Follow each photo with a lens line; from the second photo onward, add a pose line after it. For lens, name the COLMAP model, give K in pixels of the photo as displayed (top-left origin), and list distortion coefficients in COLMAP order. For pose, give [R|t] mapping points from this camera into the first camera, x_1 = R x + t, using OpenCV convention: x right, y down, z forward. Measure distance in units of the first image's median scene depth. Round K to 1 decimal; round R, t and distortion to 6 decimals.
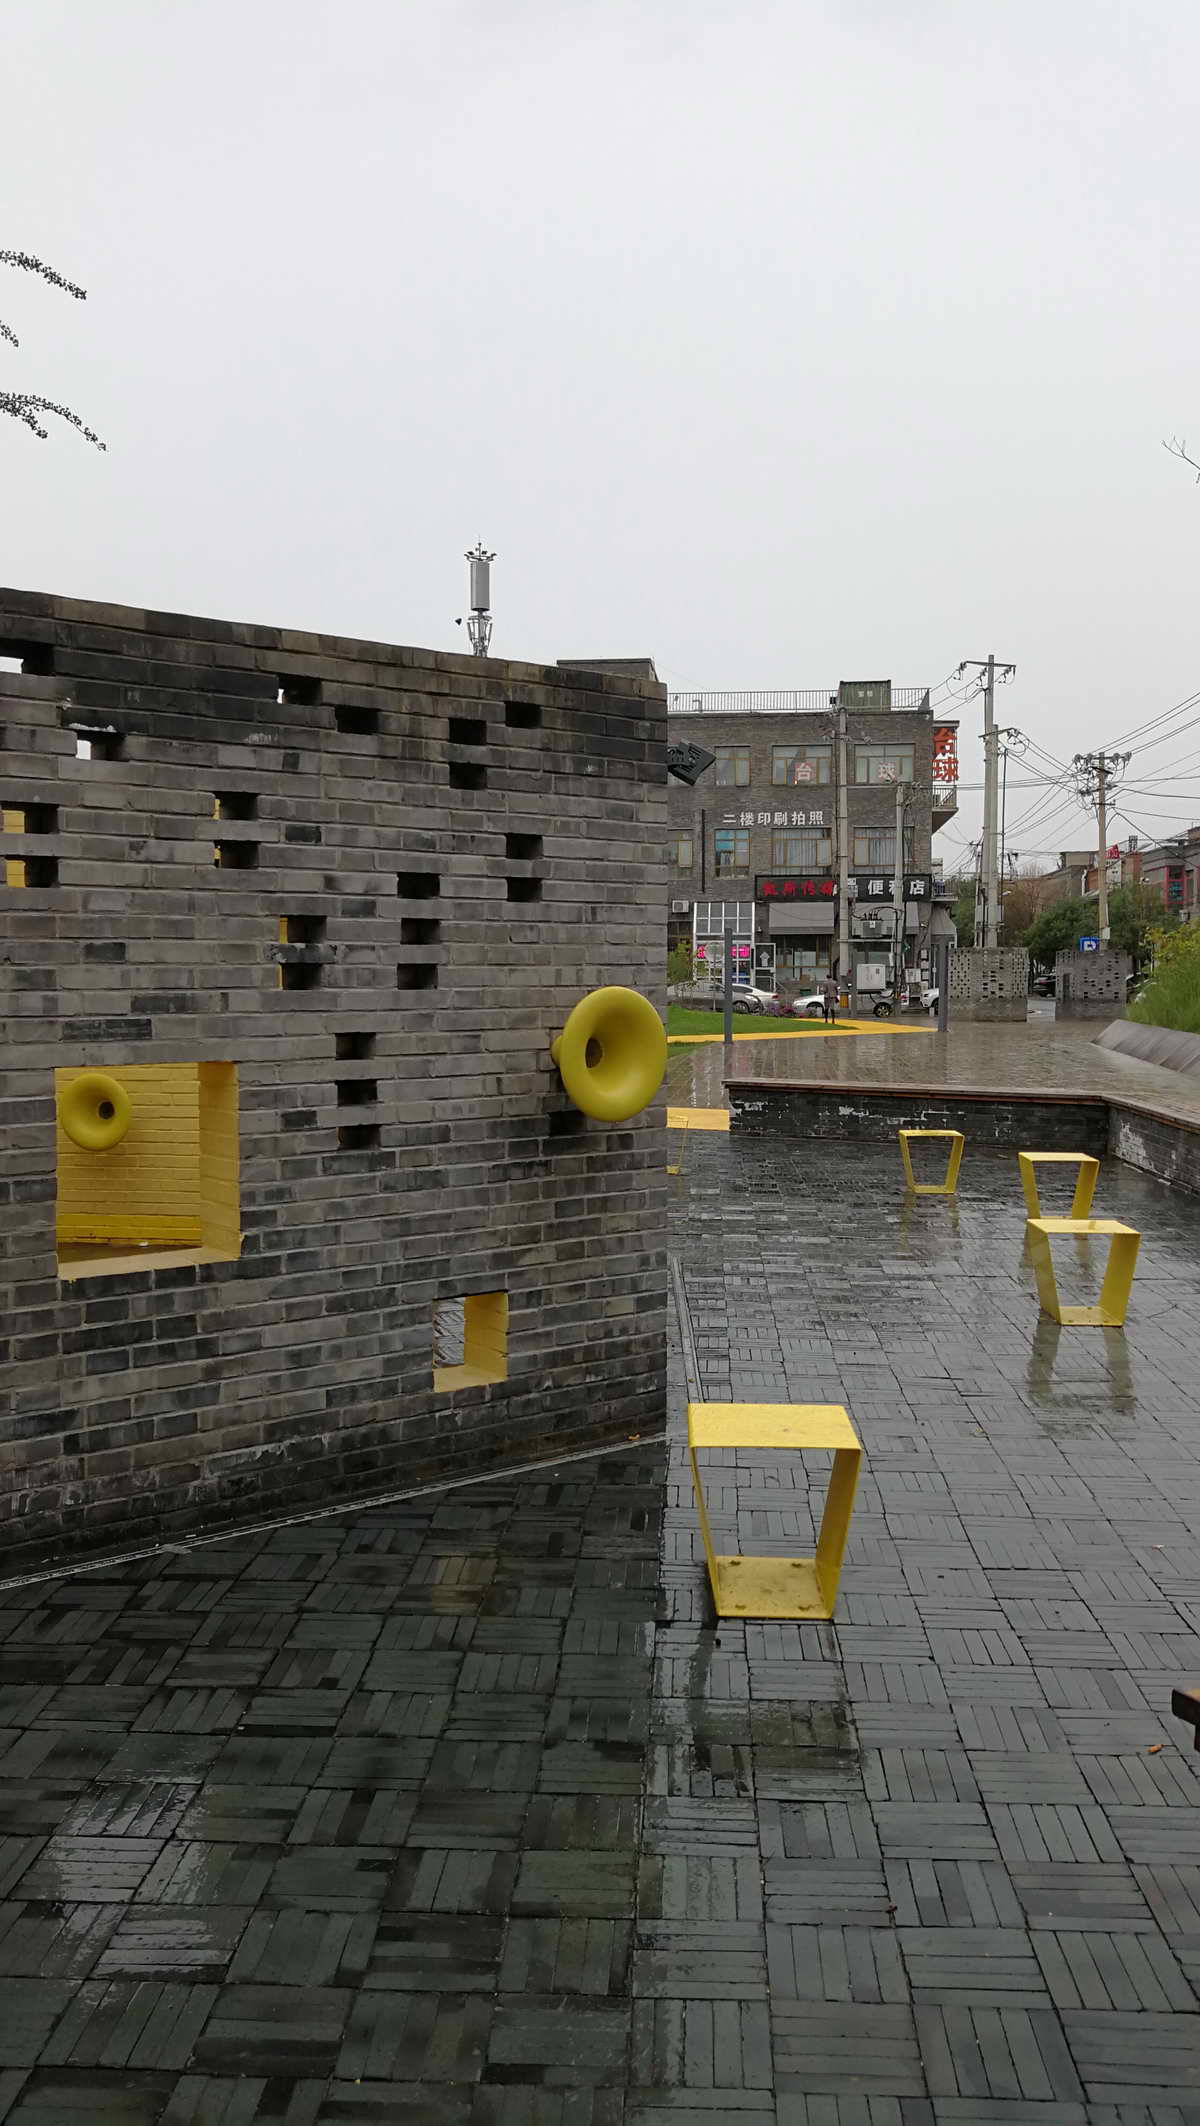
lens RADIAL K [[1717.2, 0, 594.7], [0, 1717.2, 1054.9], [0, 0, 1]] dist [0.054112, -0.064134]
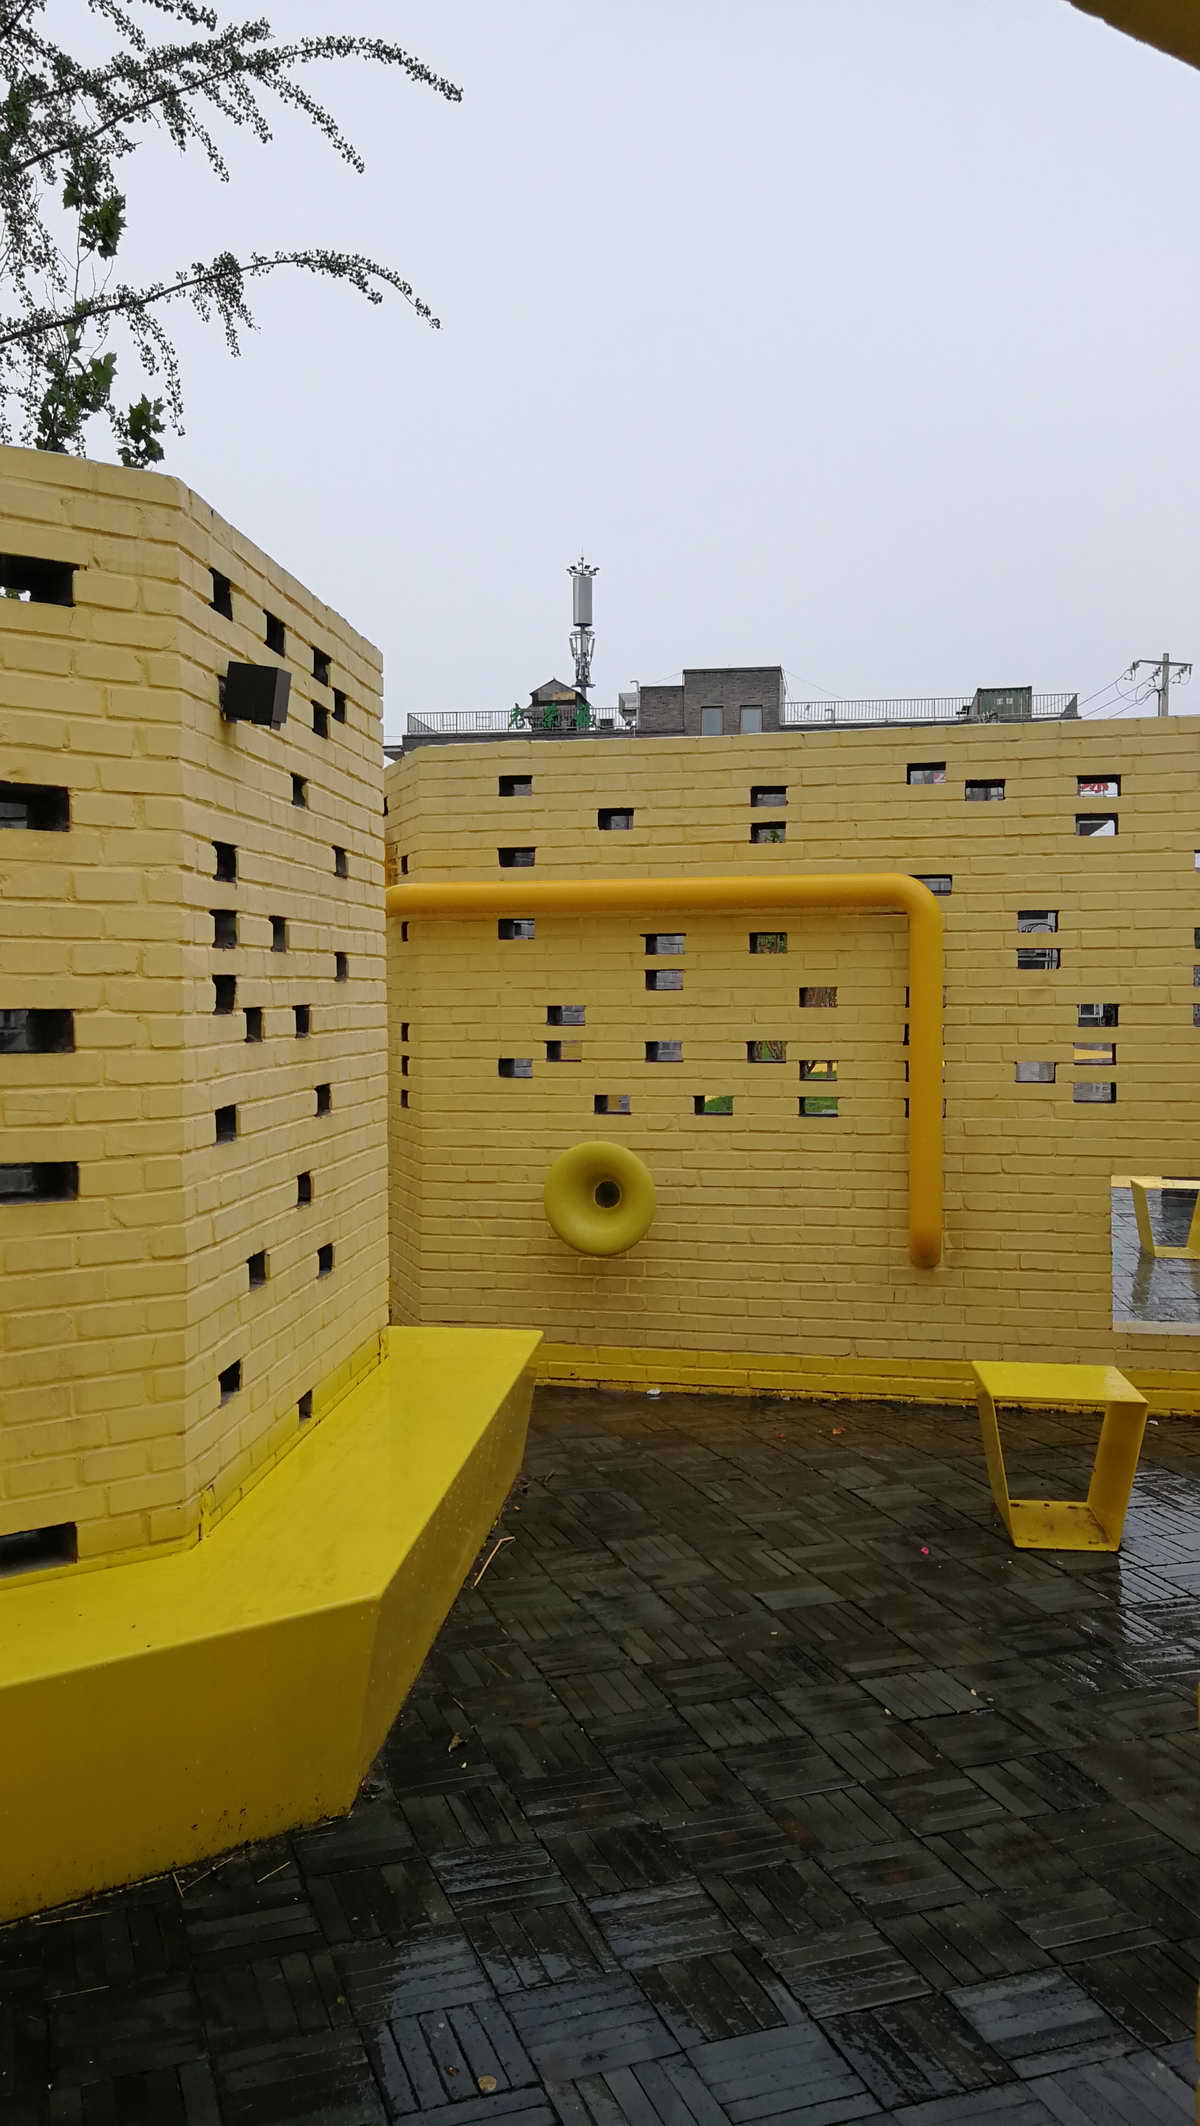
lens RADIAL K [[1717.2, 0, 638.0], [0, 1717.2, 1033.6], [0, 0, 1]] dist [0.054112, -0.064134]
pose [[0.999824, -0.006009, -0.017755, -0.448508], [0.005577, 0.999690, -0.024273, -0.025309], [0.017895, 0.024170, 0.999548, 0.561347]]
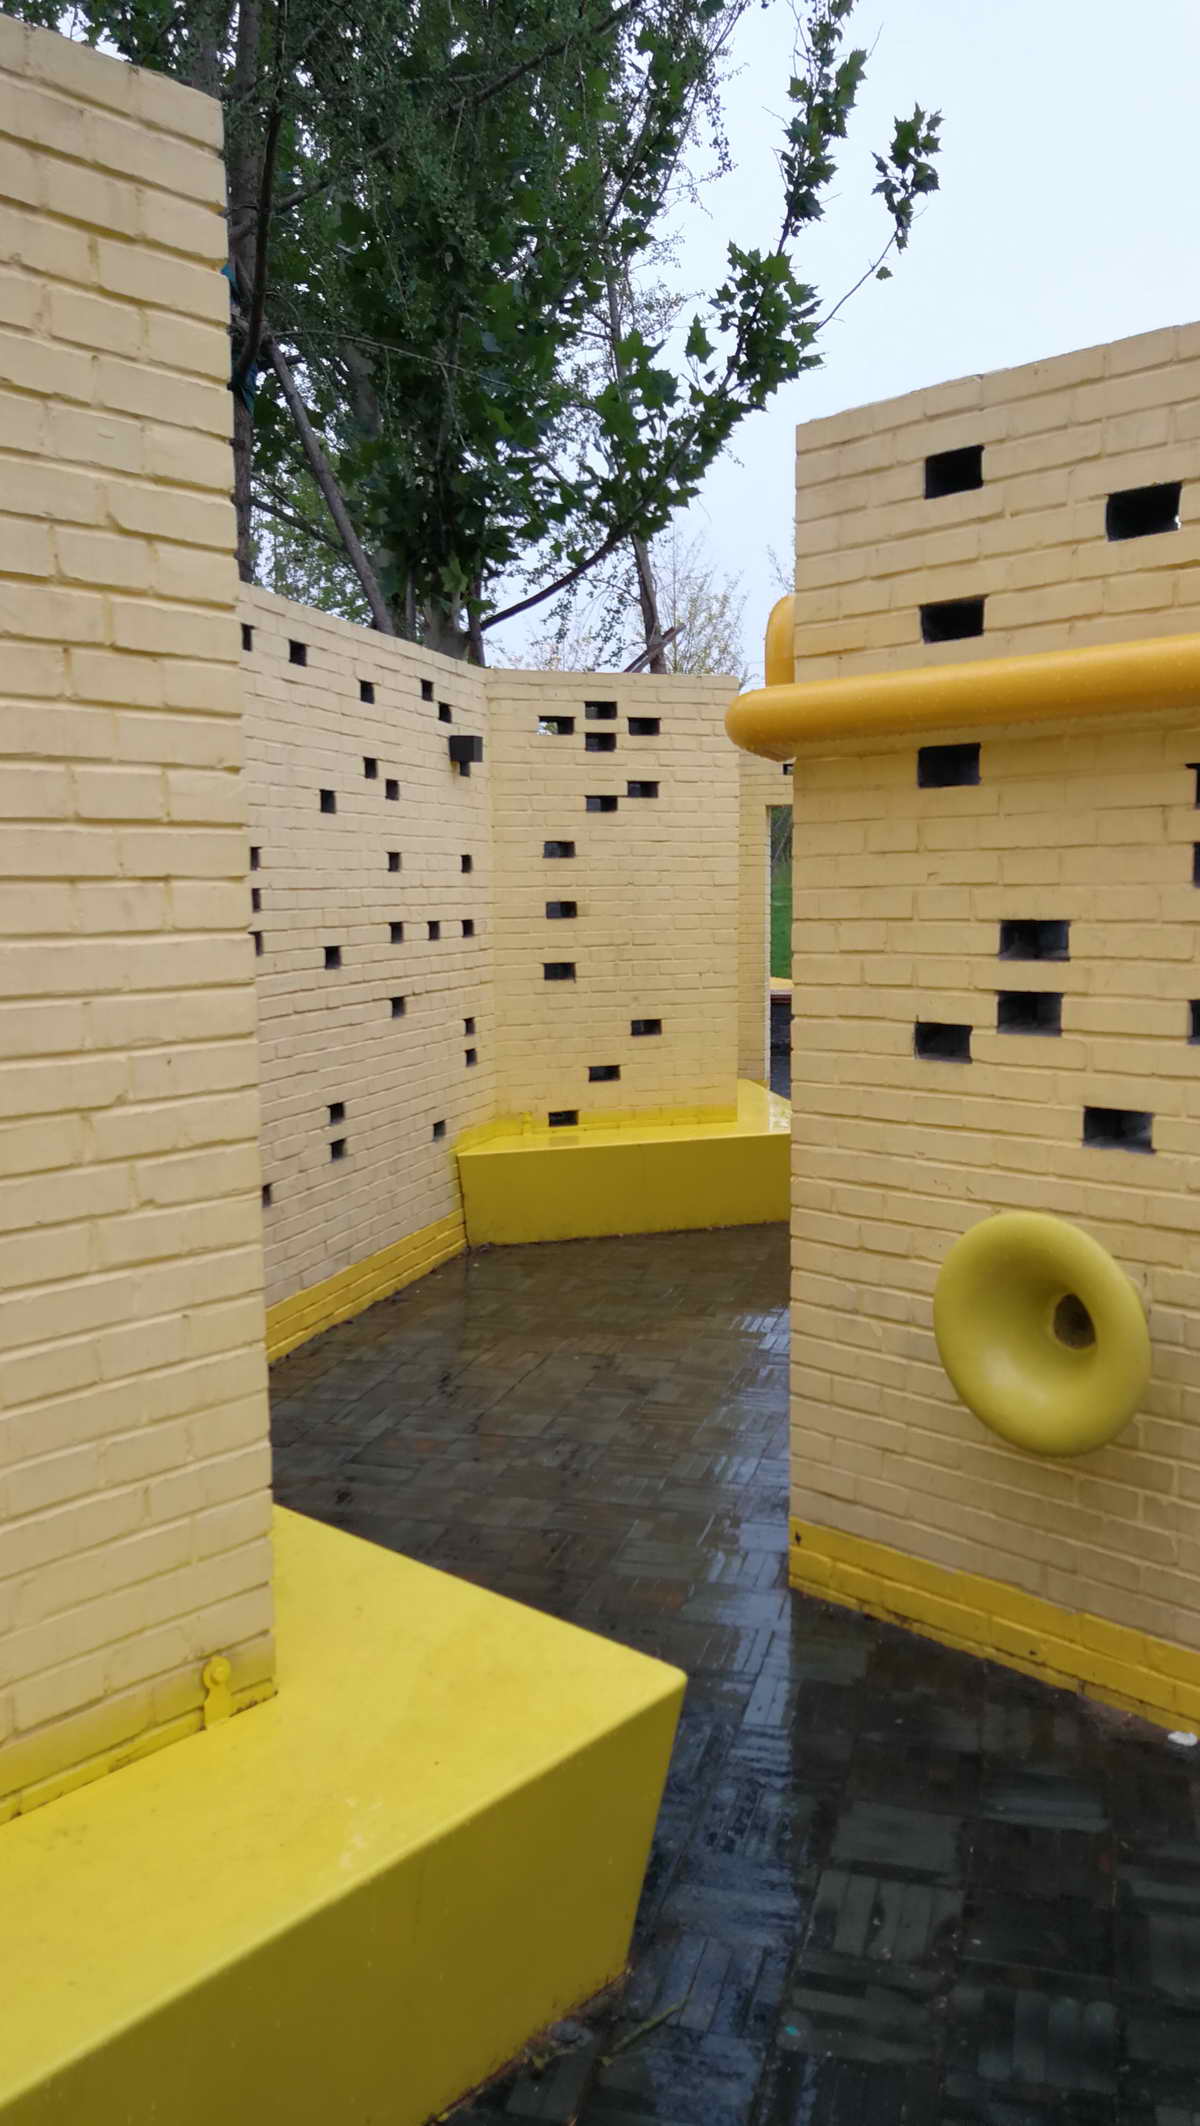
lens RADIAL K [[1717.2, 0, 590.8], [0, 1717.2, 1063.8], [0, 0, 1]] dist [0.054112, -0.064134]
pose [[0.798692, 0.052146, -0.599477, -0.288878], [-0.019775, 0.997975, 0.060463, -0.057254], [0.601416, -0.036437, 0.798105, 1.185473]]
